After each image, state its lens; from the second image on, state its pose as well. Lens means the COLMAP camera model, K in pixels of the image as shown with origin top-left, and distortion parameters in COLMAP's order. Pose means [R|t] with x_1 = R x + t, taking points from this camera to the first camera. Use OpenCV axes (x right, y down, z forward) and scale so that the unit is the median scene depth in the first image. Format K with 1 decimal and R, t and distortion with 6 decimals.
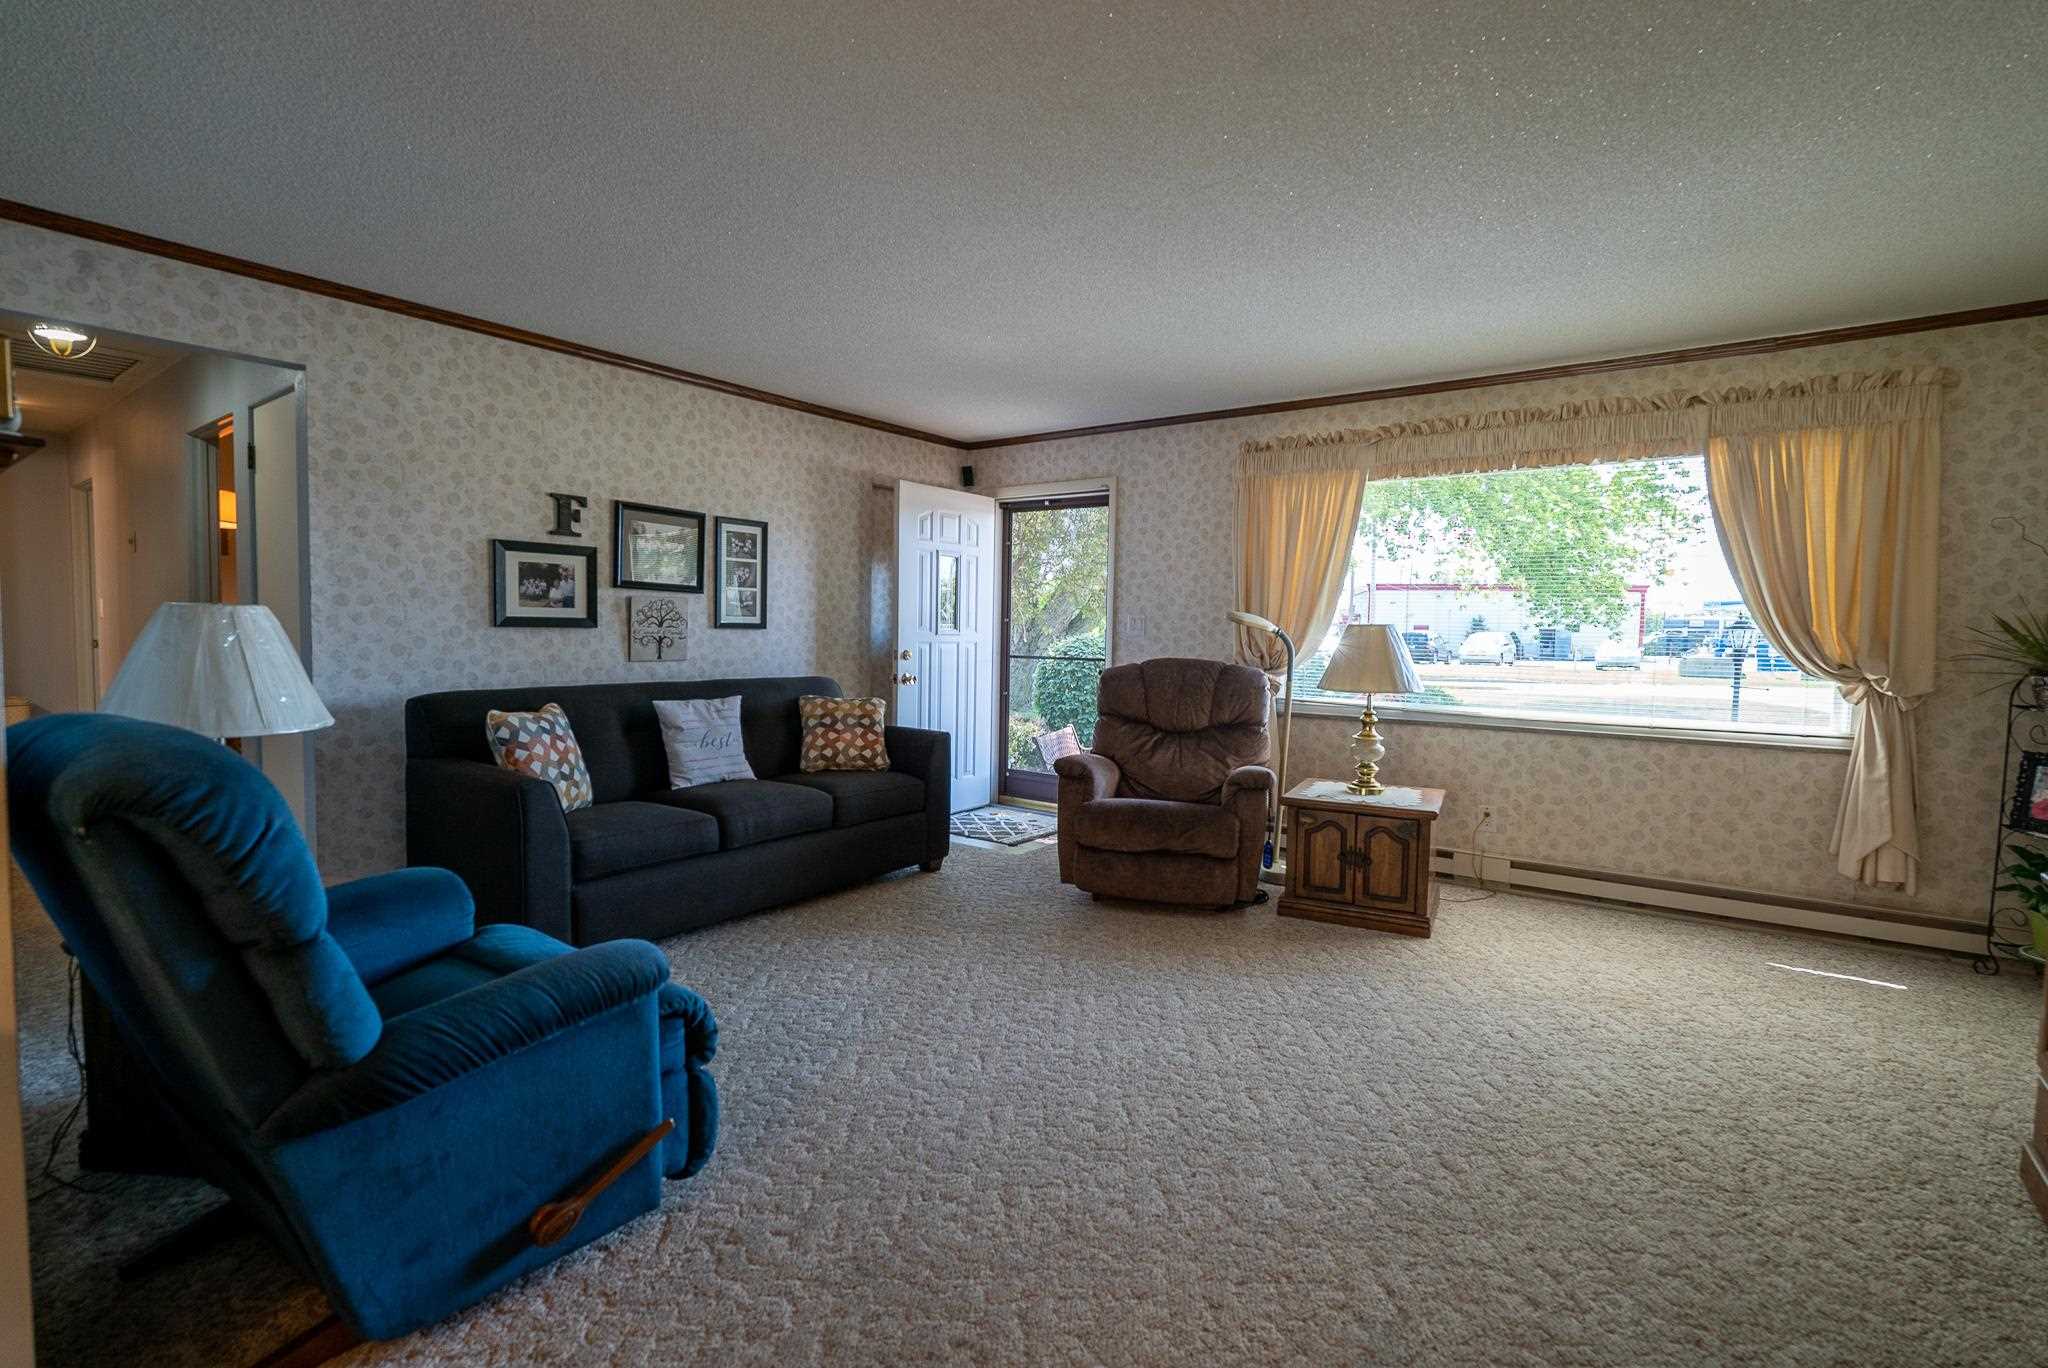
lens RADIAL K [[941.5, 0, 1009.1], [0, 941.5, 681.3], [0, 0, 1]] dist [-0.015713, 0.000457]
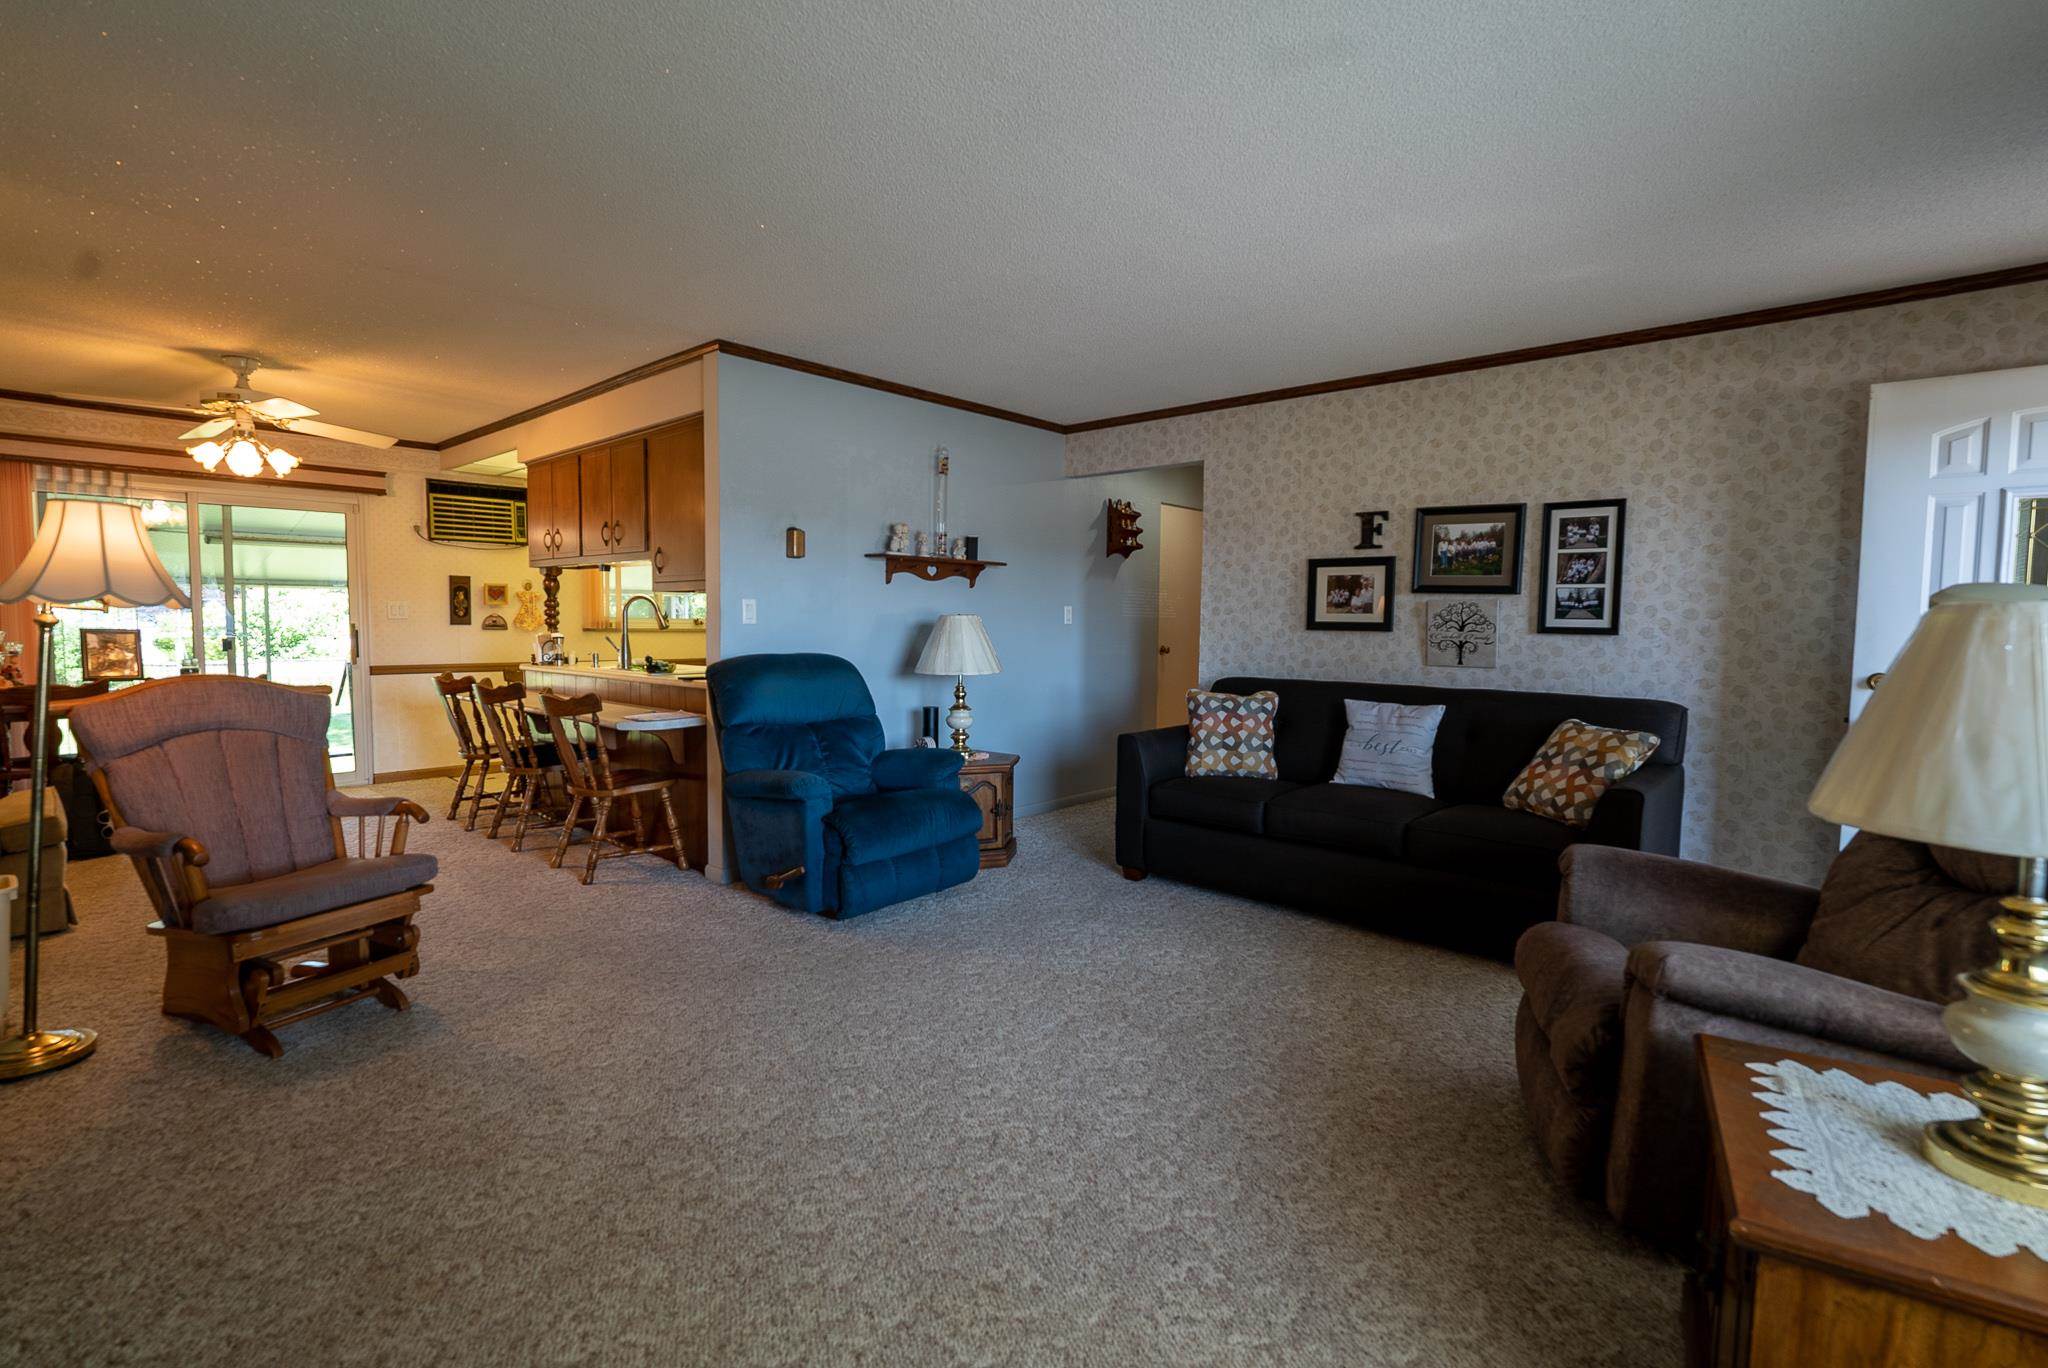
lens RADIAL K [[941.5, 0, 1022.8], [0, 941.5, 685.2], [0, 0, 1]] dist [-0.015713, 0.000457]
pose [[-0.092834, 0.051073, -0.994371, 0.662250], [-0.070711, 0.995824, 0.057749, -0.028328], [0.993168, 0.075674, -0.088835, 0.681206]]
